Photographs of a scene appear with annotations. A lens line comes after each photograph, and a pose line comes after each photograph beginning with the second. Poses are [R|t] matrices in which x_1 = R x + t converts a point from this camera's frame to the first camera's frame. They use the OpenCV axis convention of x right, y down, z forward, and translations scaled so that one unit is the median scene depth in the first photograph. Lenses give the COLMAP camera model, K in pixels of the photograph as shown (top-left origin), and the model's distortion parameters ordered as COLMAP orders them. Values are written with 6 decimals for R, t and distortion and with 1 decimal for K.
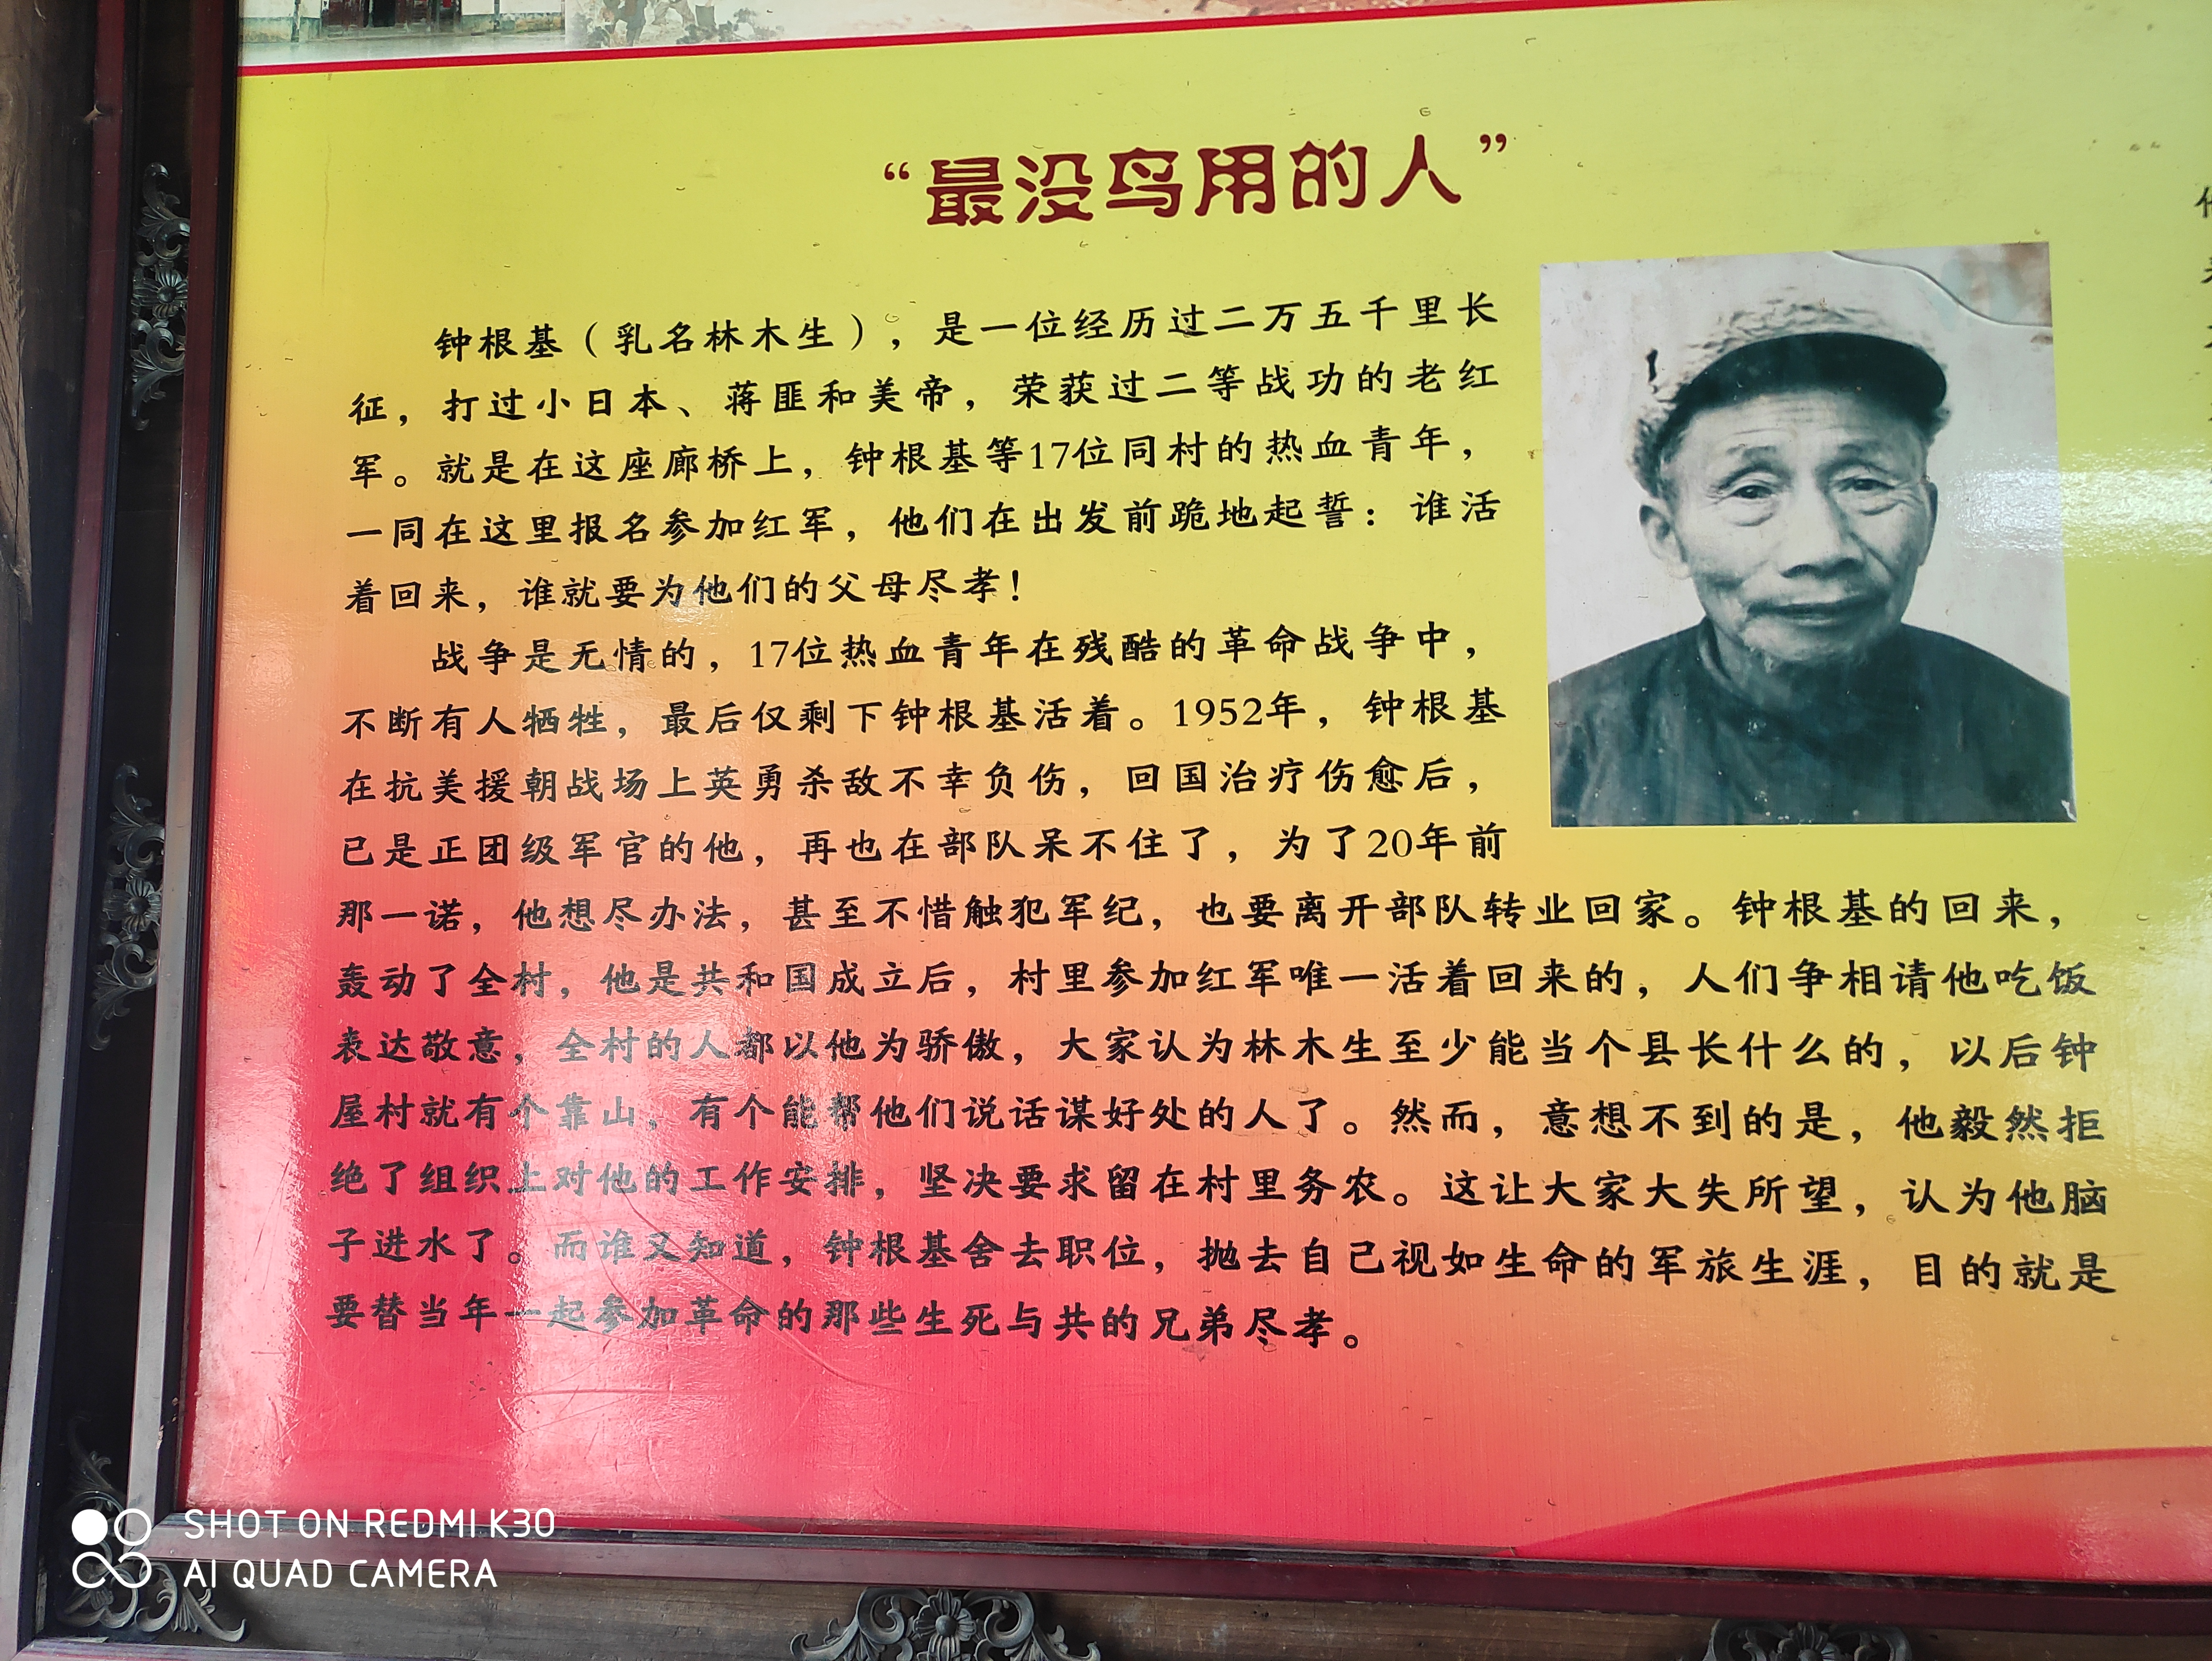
lens RADIAL K [[1629.5, 0, 1101.2], [0, 1629.5, 849.9], [0, 0, 1]] dist [0.036271, -0.035720]
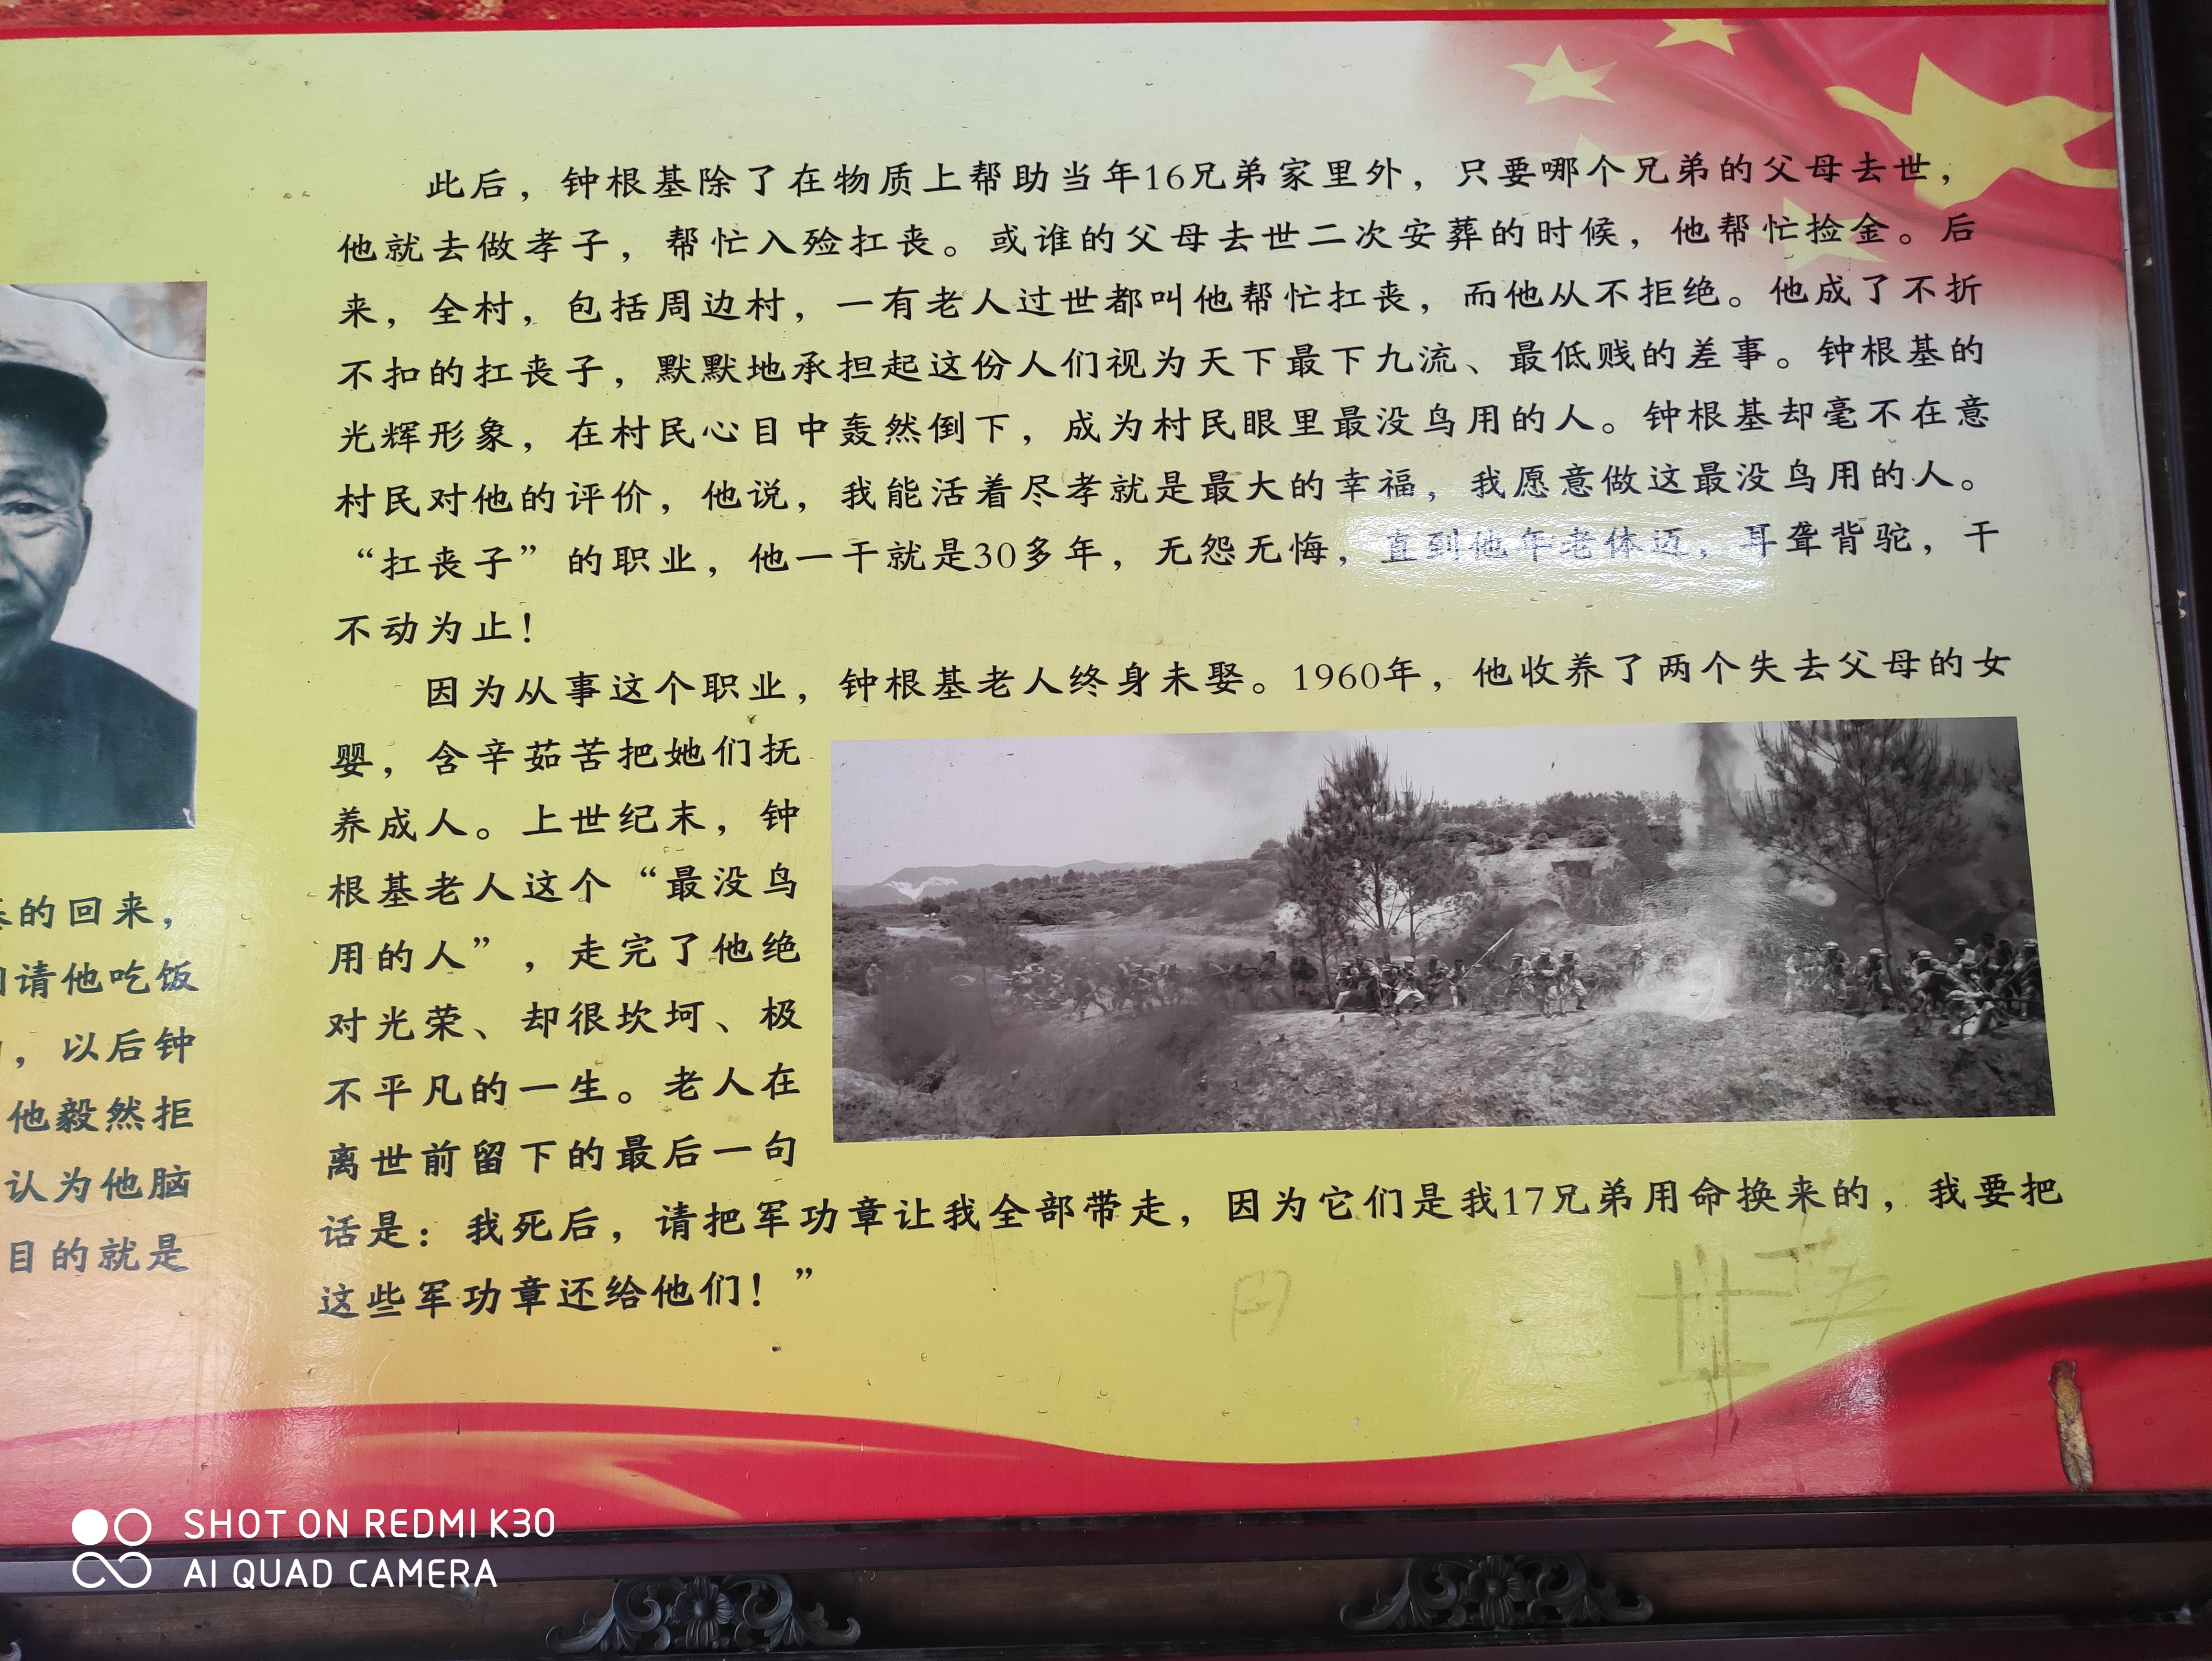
lens RADIAL K [[1629.5, 0, 1106.8], [0, 1629.5, 815.1], [0, 0, 1]] dist [0.036271, -0.035720]
pose [[0.994694, -0.014639, 0.101834, 1.051329], [0.014769, 0.999891, -0.000522, -0.015973], [-0.101815, 0.002023, 0.994801, -0.116413]]
